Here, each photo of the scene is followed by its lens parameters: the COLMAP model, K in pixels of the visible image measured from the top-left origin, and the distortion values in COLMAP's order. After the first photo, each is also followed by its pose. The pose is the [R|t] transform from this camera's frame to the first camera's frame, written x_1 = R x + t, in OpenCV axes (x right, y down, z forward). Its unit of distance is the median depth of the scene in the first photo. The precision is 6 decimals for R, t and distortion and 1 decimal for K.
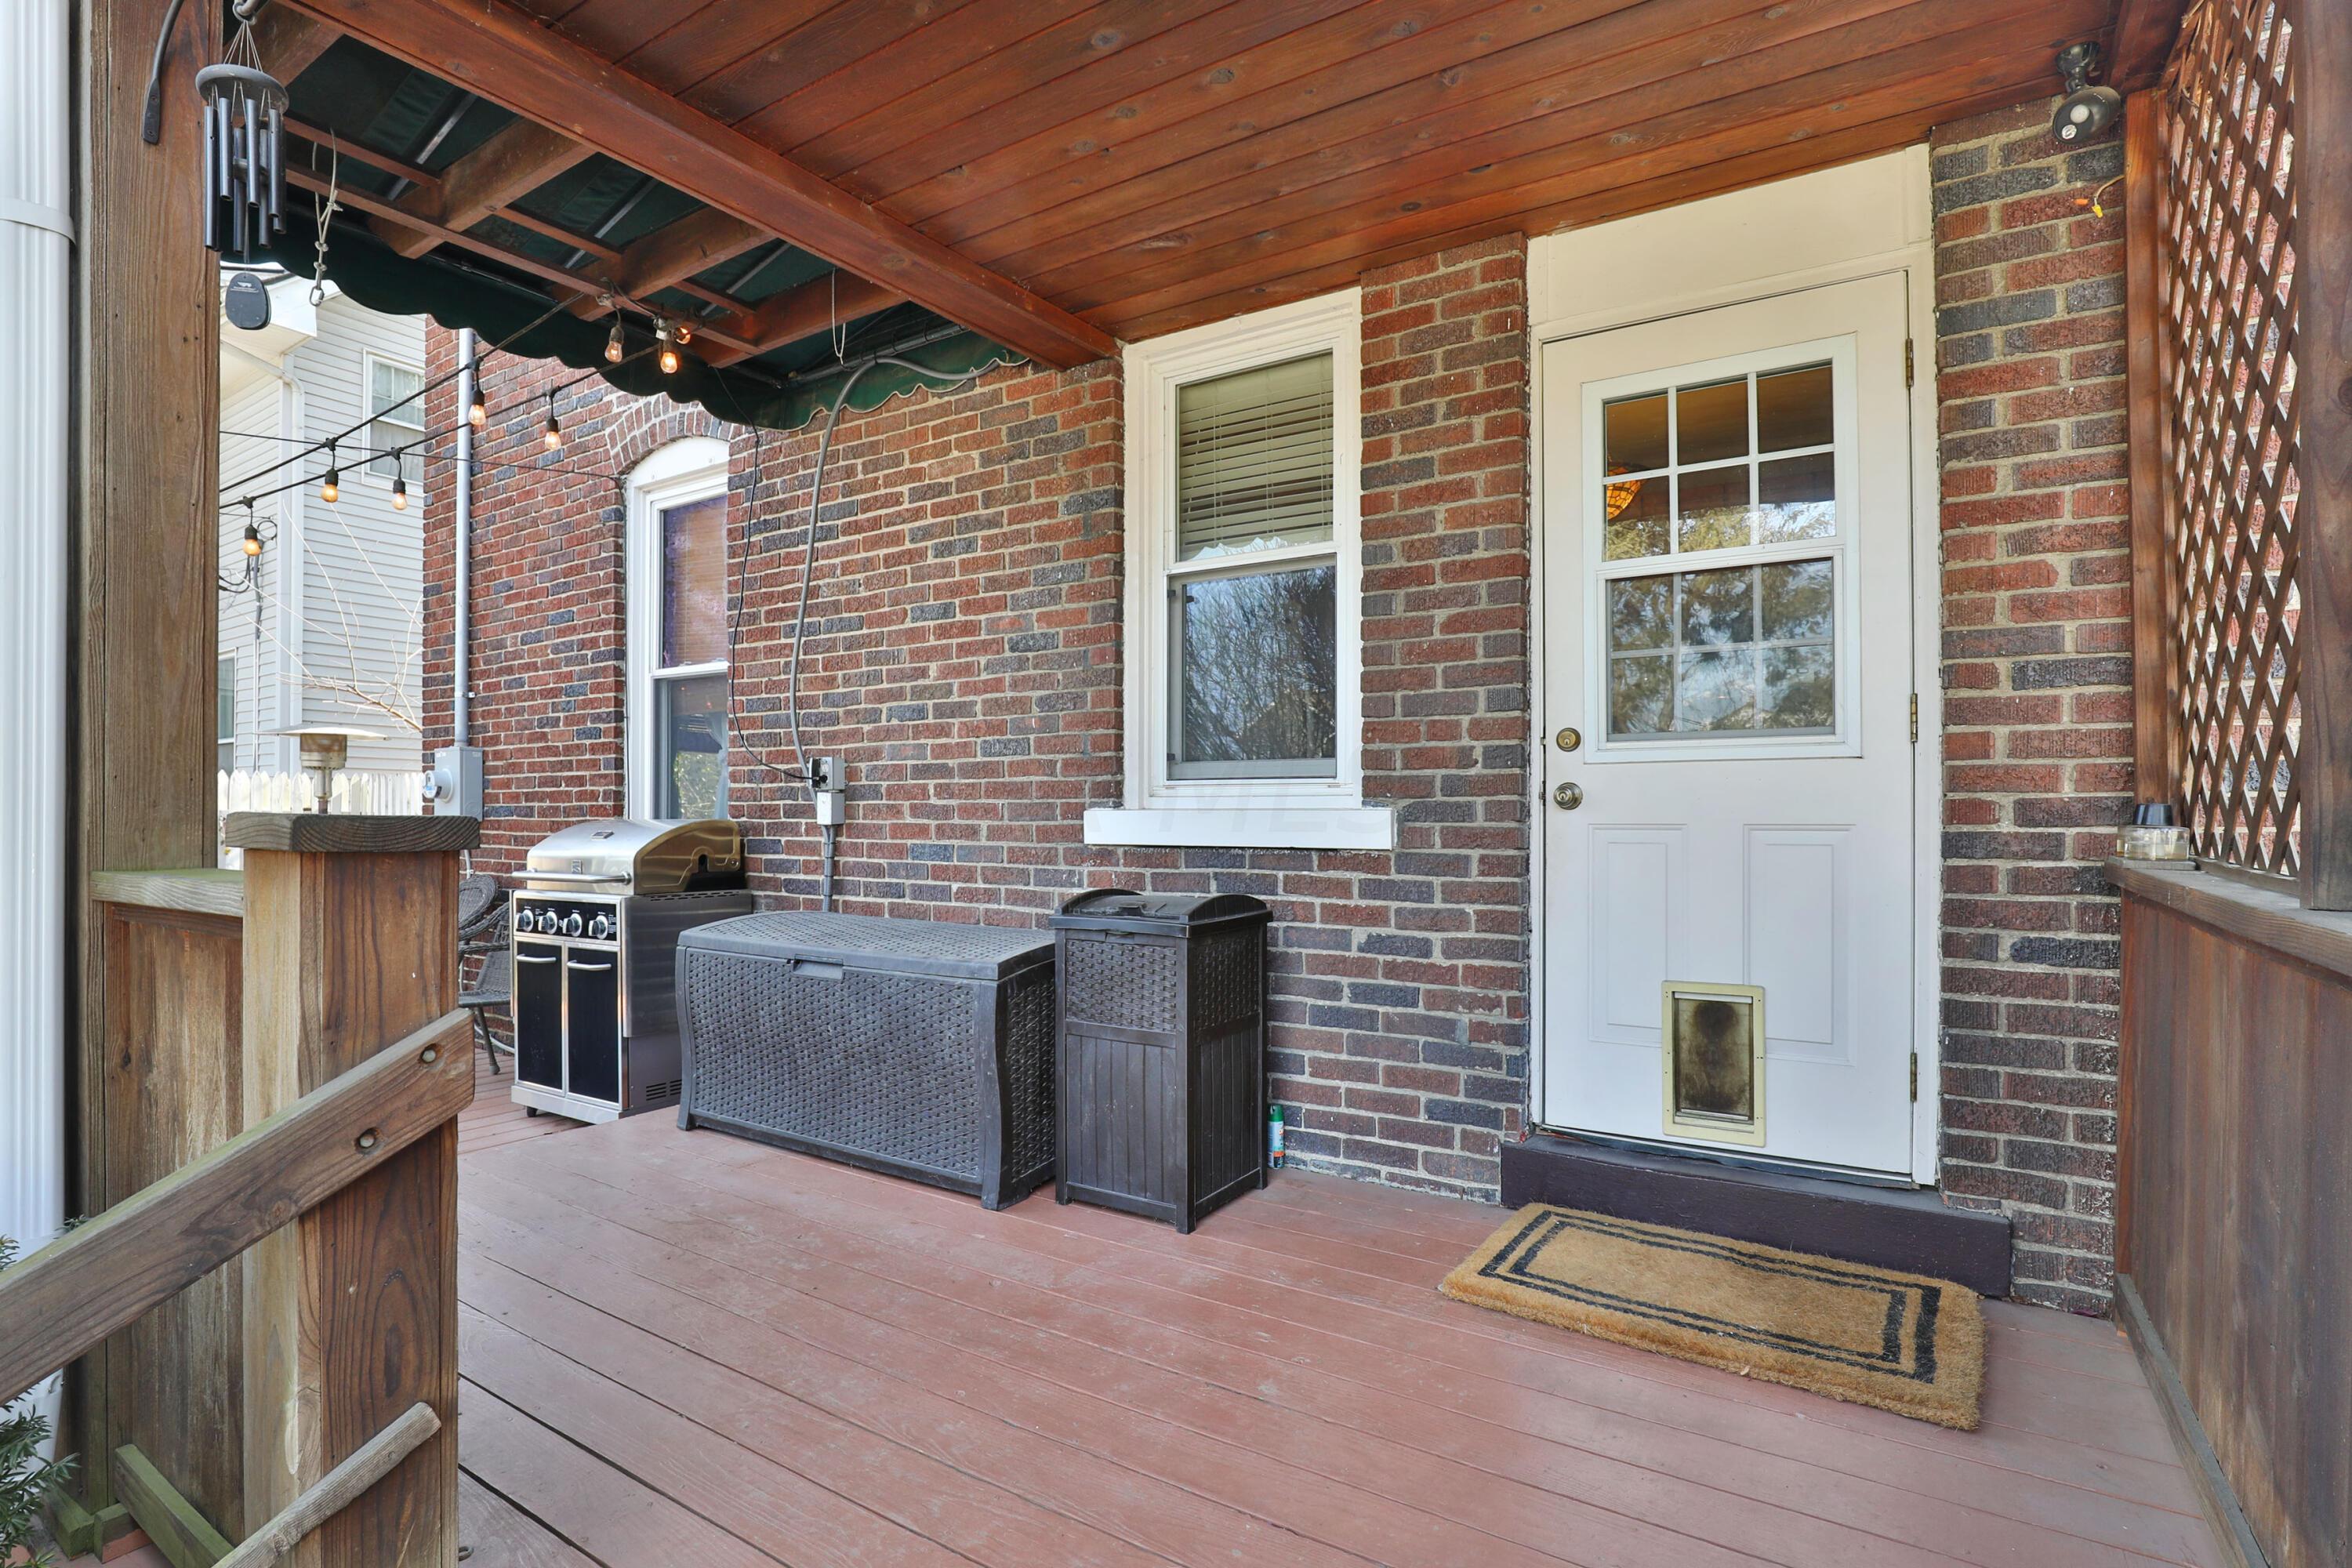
lens RADIAL K [[1150.4, 0, 1179.5], [0, 1150.4, 798.3], [0, 0, 1]] dist [-0.034581, -0.000302]
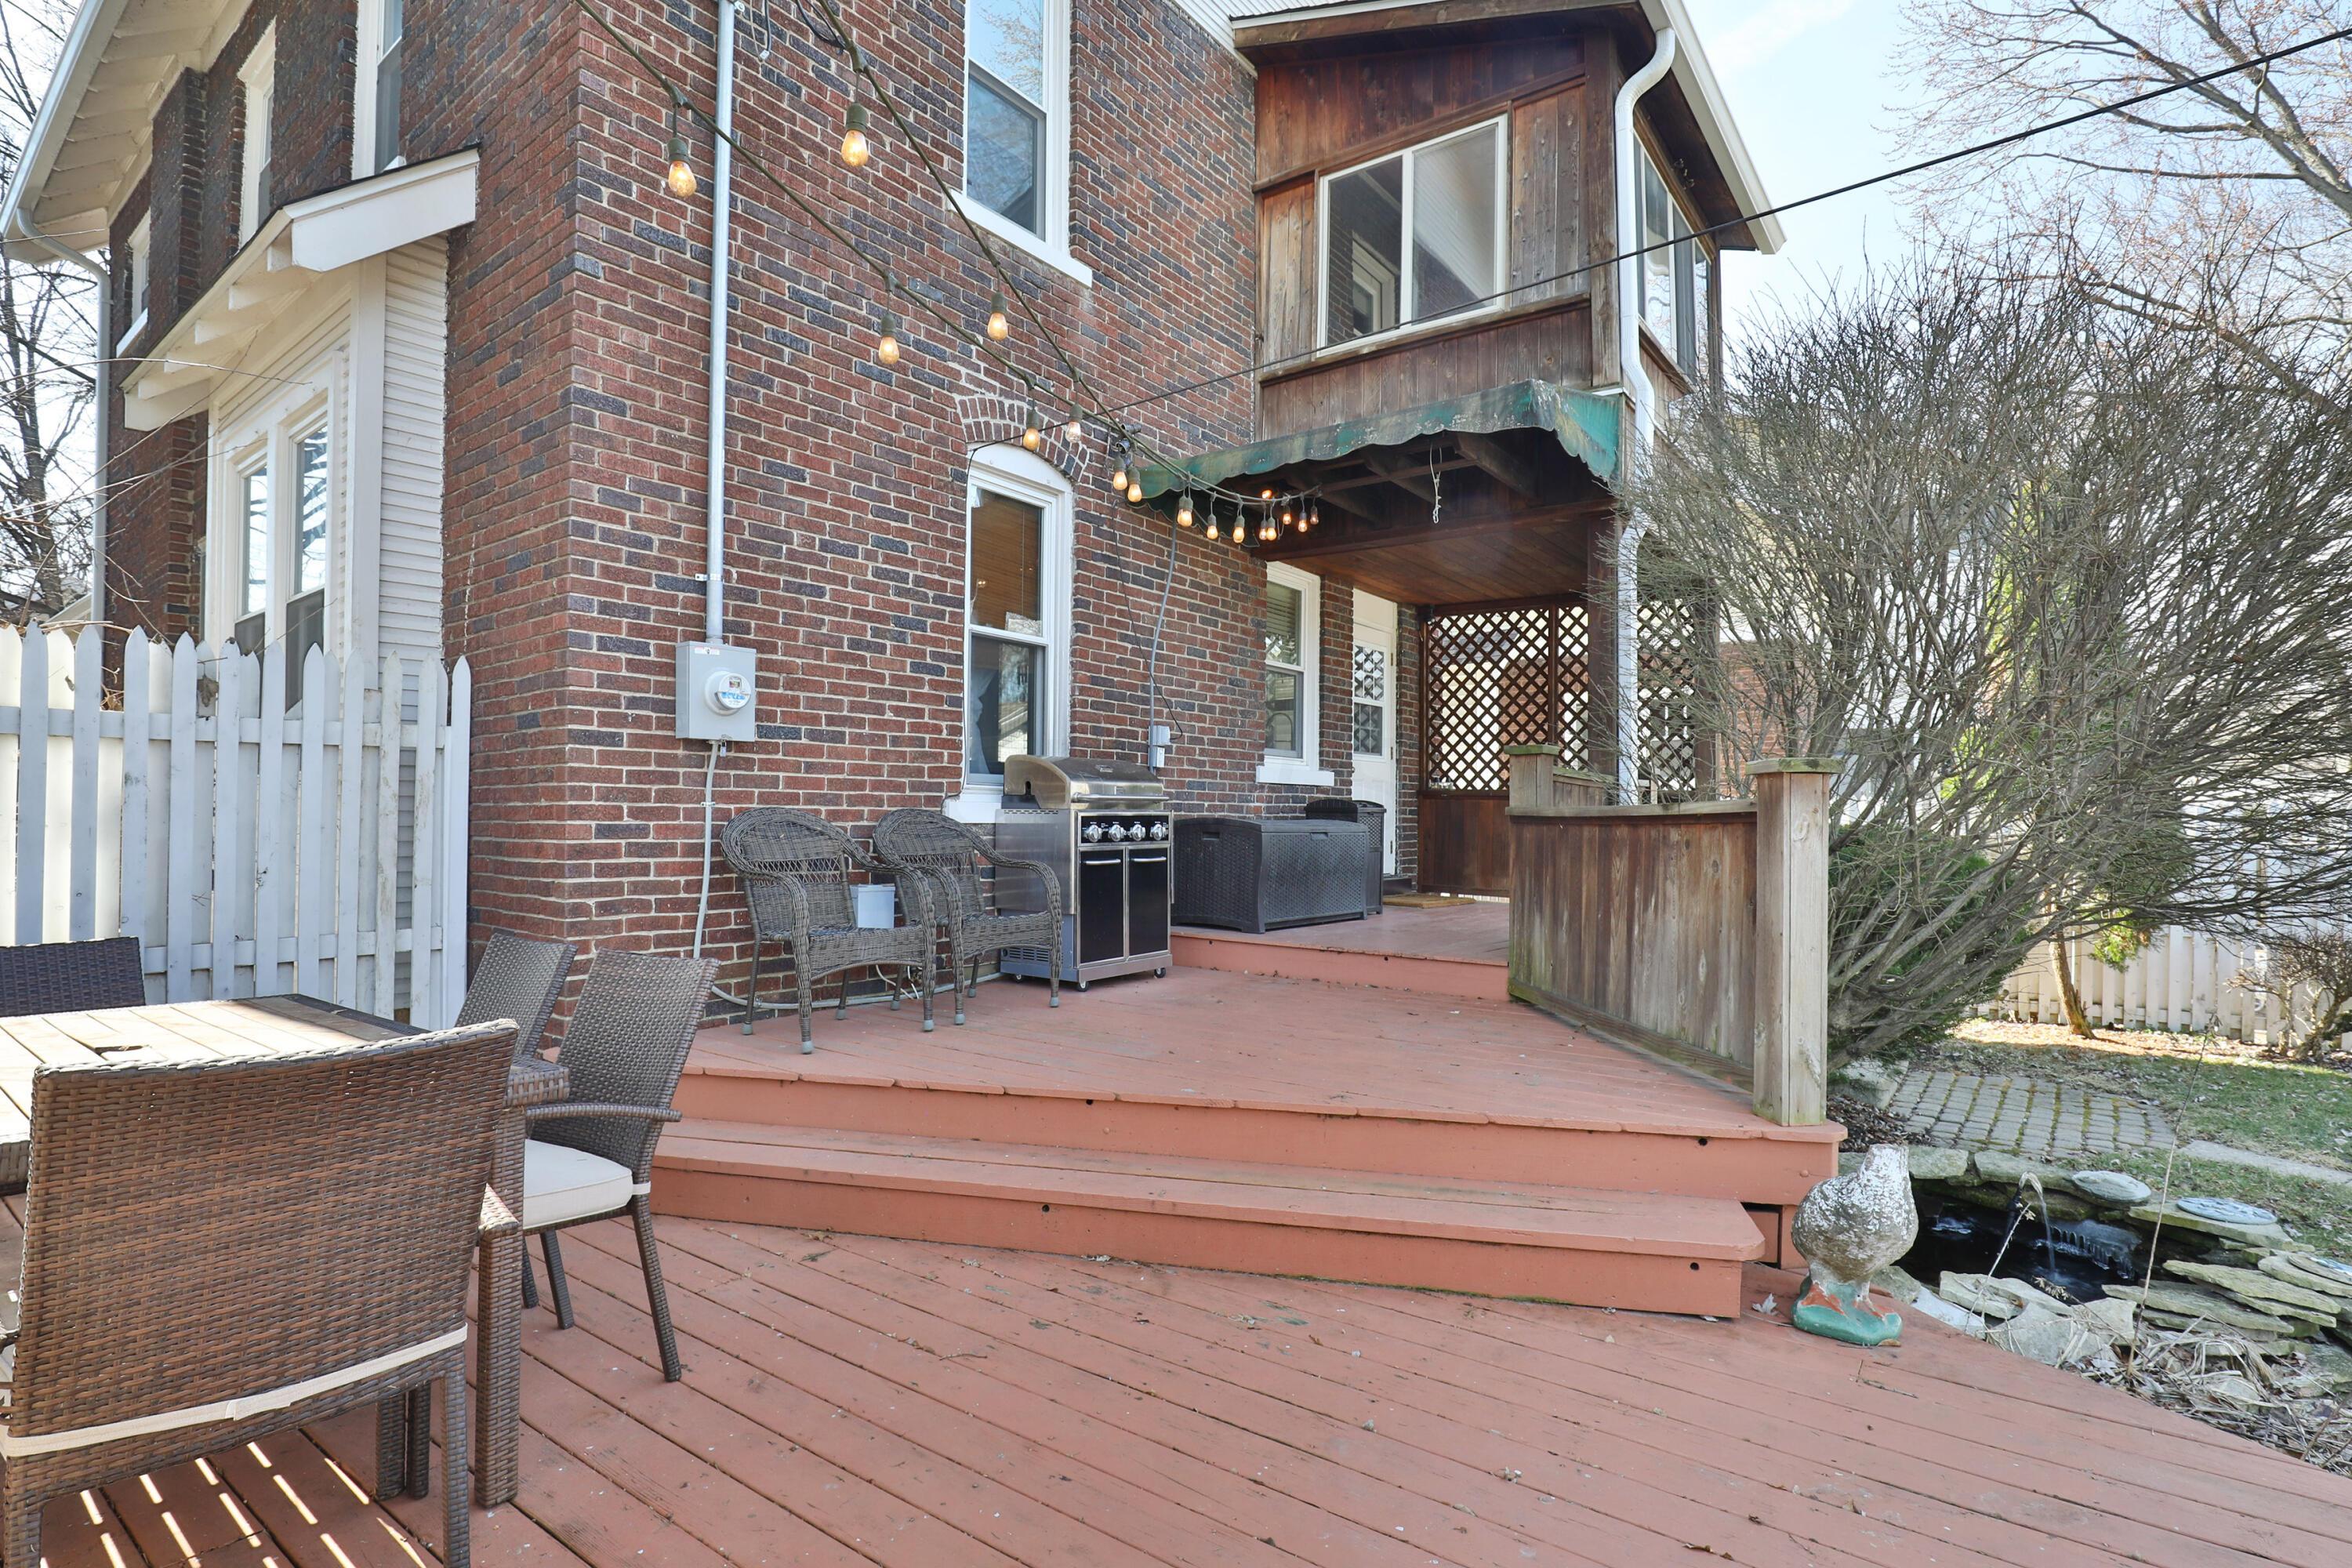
lens RADIAL K [[1150.4, 0, 1176.3], [0, 1150.4, 798.3], [0, 0, 1]] dist [-0.034581, -0.000302]
pose [[0.064750, 0.016092, 0.997772, -1.978956], [-0.021271, 0.999665, -0.014742, 0.092616], [-0.997675, -0.020269, 0.065070, 0.887567]]
